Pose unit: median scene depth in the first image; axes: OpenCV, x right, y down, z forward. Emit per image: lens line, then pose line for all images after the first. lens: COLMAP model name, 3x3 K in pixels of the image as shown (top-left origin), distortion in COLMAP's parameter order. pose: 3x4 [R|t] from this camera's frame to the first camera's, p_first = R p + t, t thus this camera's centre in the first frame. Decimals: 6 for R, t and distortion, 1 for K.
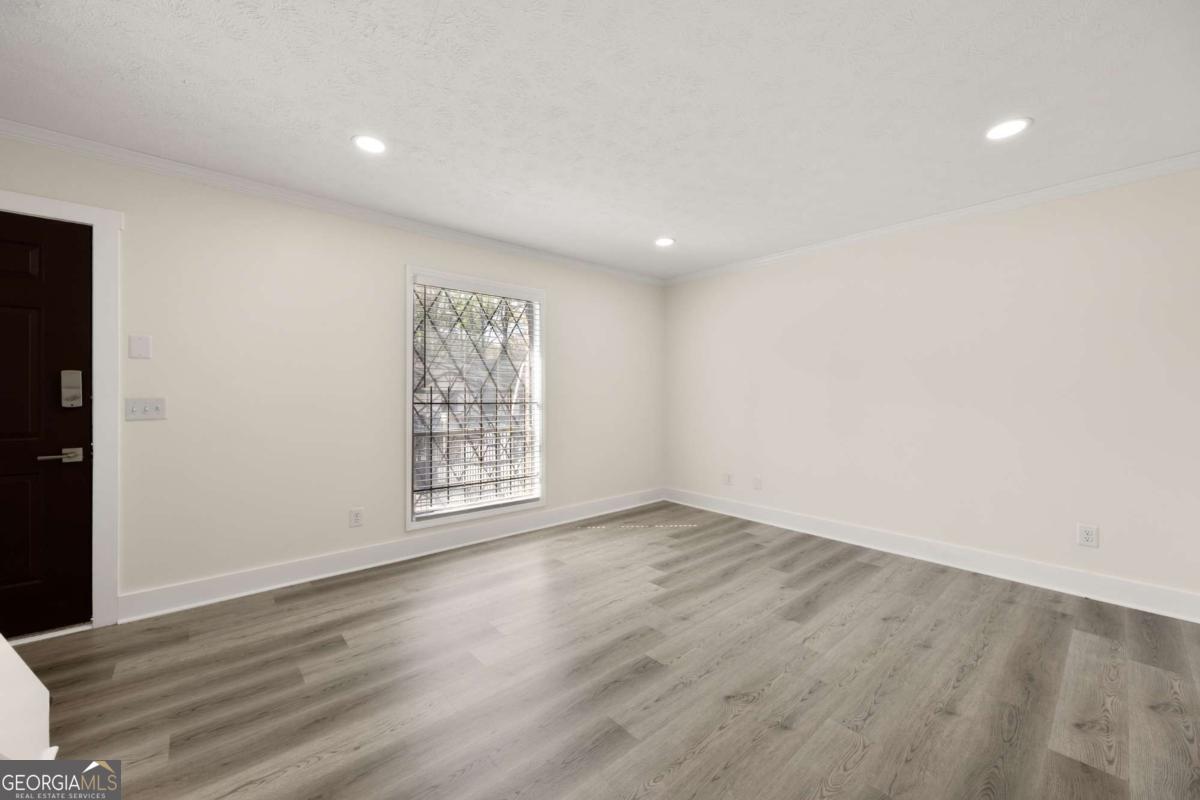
lens RADIAL K [[459.9, 0, 597.2], [0, 459.9, 387.3], [0, 0, 1]] dist [-0.004698, -0.000132]
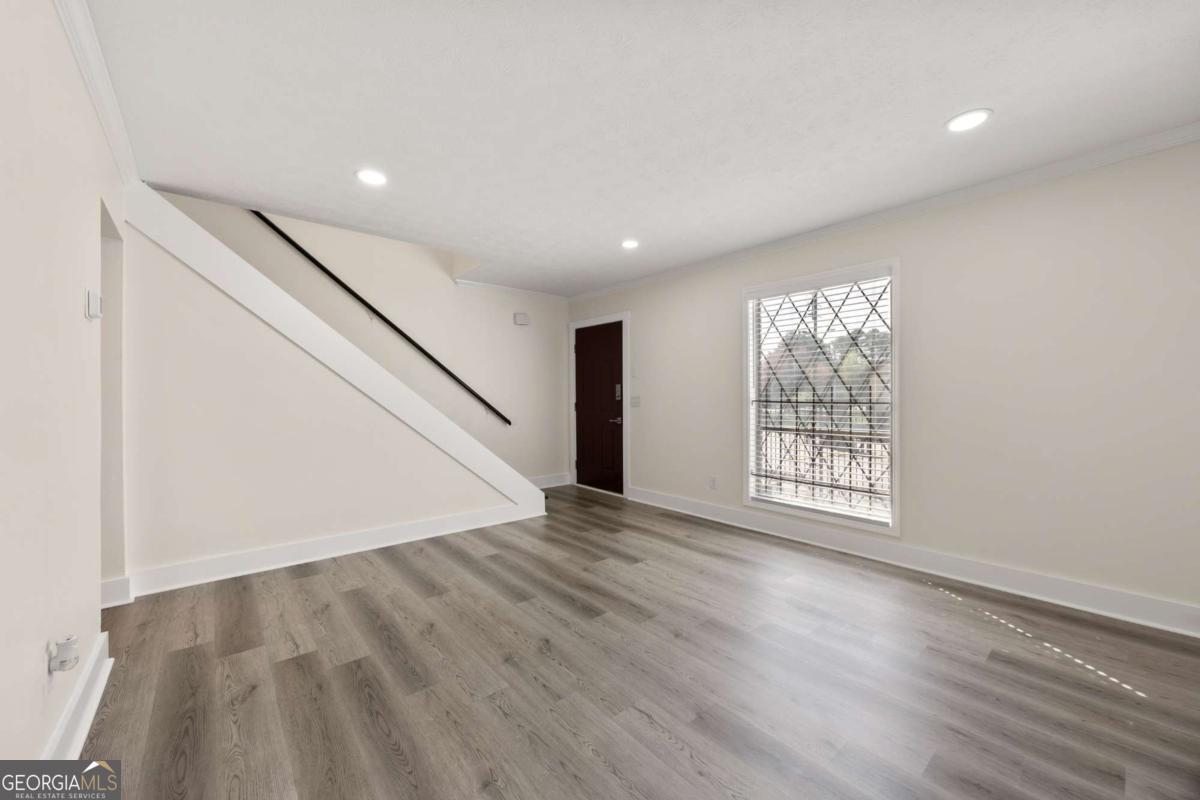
lens RADIAL K [[459.9, 0, 597.2], [0, 459.9, 387.3], [0, 0, 1]] dist [-0.004698, -0.000132]
pose [[-0.020303, -0.020016, -0.999593, 1.158757], [0.019043, 0.999610, -0.020403, 0.022727], [0.999612, -0.019450, -0.019914, 0.893673]]
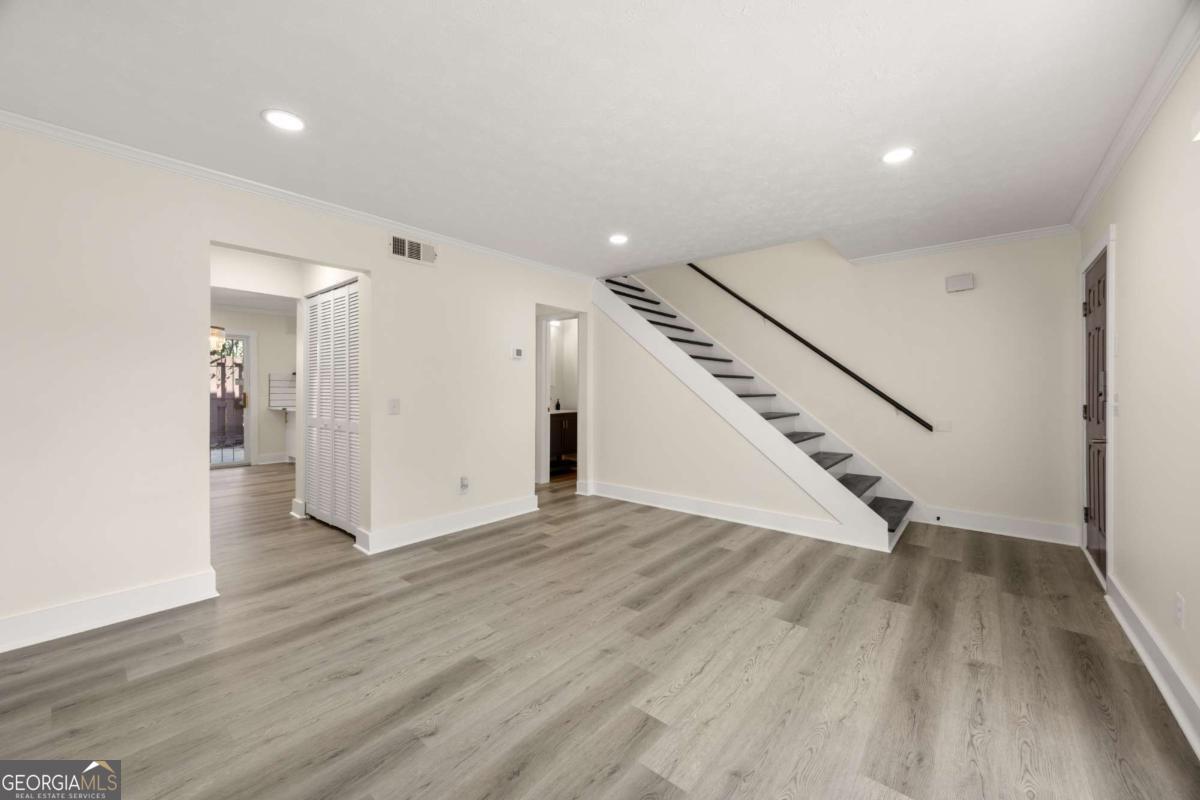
lens RADIAL K [[454.5, 0, 591.6], [0, 454.5, 395.3], [0, 0, 1]] dist [-0.000895, -0.000101]
pose [[-0.990720, -0.001257, -0.135913, 0.344382], [-0.000405, 0.999980, -0.006299, 0.030534], [0.135918, -0.006185, -0.990701, 1.899702]]
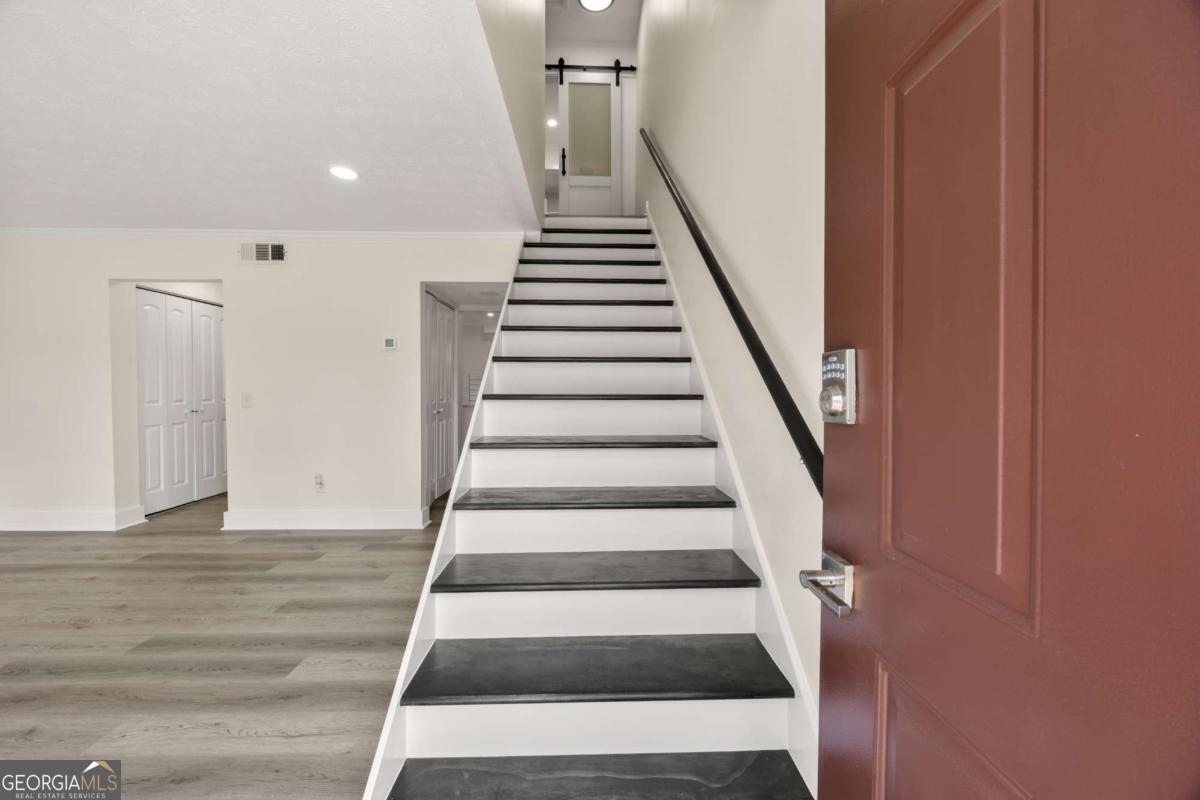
lens RADIAL K [[454.5, 0, 591.6], [0, 454.5, 395.3], [0, 0, 1]] dist [-0.000895, -0.000101]
pose [[-0.770495, -0.017820, 0.637197, -1.183356], [-0.020914, 0.999778, 0.002671, 0.011846], [-0.637103, -0.011268, -0.770696, 0.817365]]
